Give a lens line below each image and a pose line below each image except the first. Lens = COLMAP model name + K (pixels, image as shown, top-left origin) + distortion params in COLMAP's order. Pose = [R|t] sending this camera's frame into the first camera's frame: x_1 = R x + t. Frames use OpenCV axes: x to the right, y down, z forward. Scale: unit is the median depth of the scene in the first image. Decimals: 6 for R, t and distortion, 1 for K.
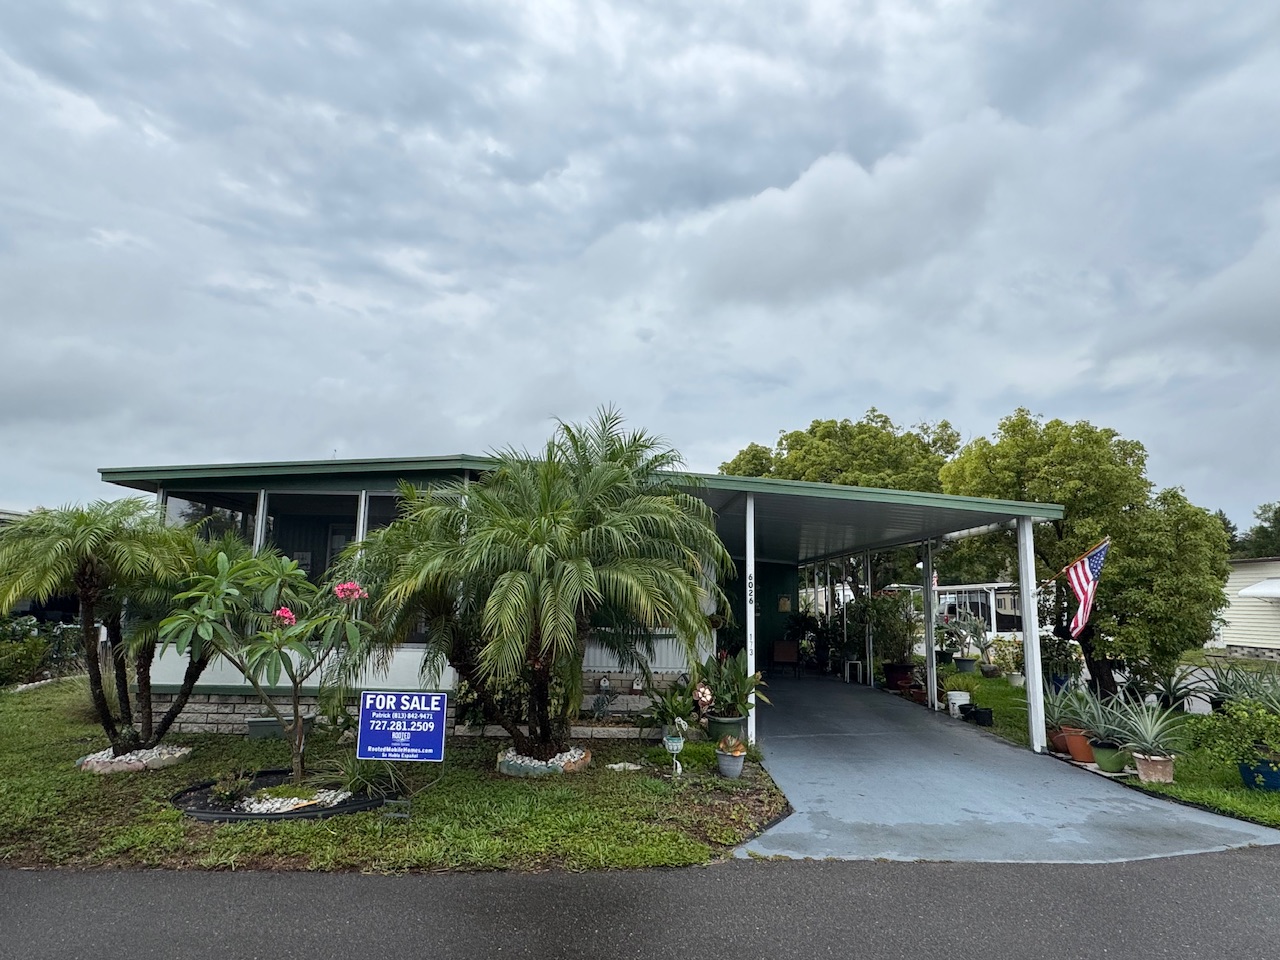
lens RADIAL K [[739.5, 0, 640.0], [0, 739.5, 480.0], [0, 0, 1]] dist [-0.004120, -0.000942]
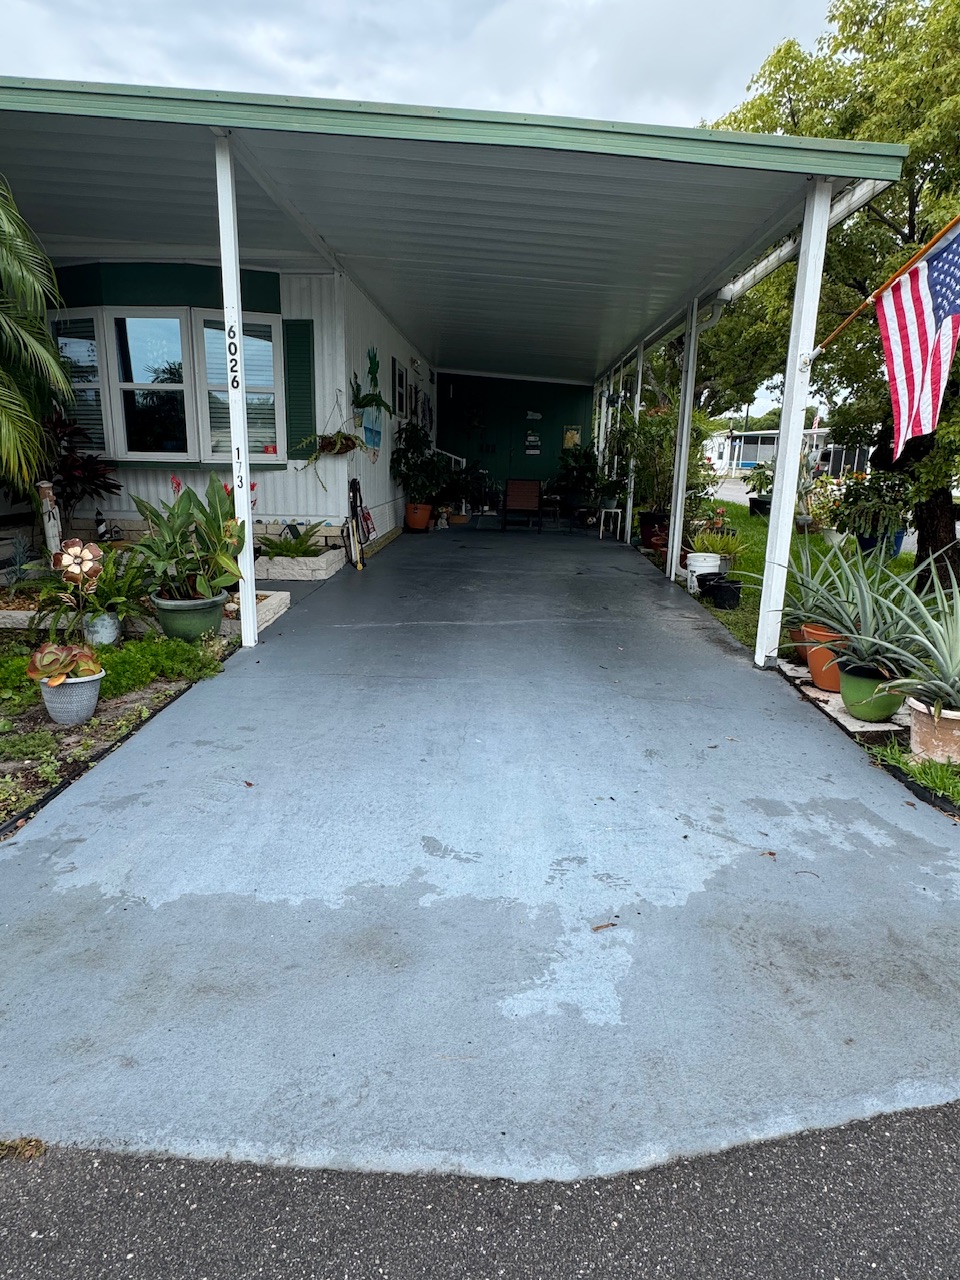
lens RADIAL K [[739.5, 0, 480.0], [0, 739.5, 640.0], [0, 0, 1]] dist [-0.004120, -0.000942]
pose [[0.998246, 0.017129, -0.056678, 0.374983], [0.006770, 0.917942, 0.396656, 0.135366], [0.058821, -0.396344, 0.916216, 0.506752]]
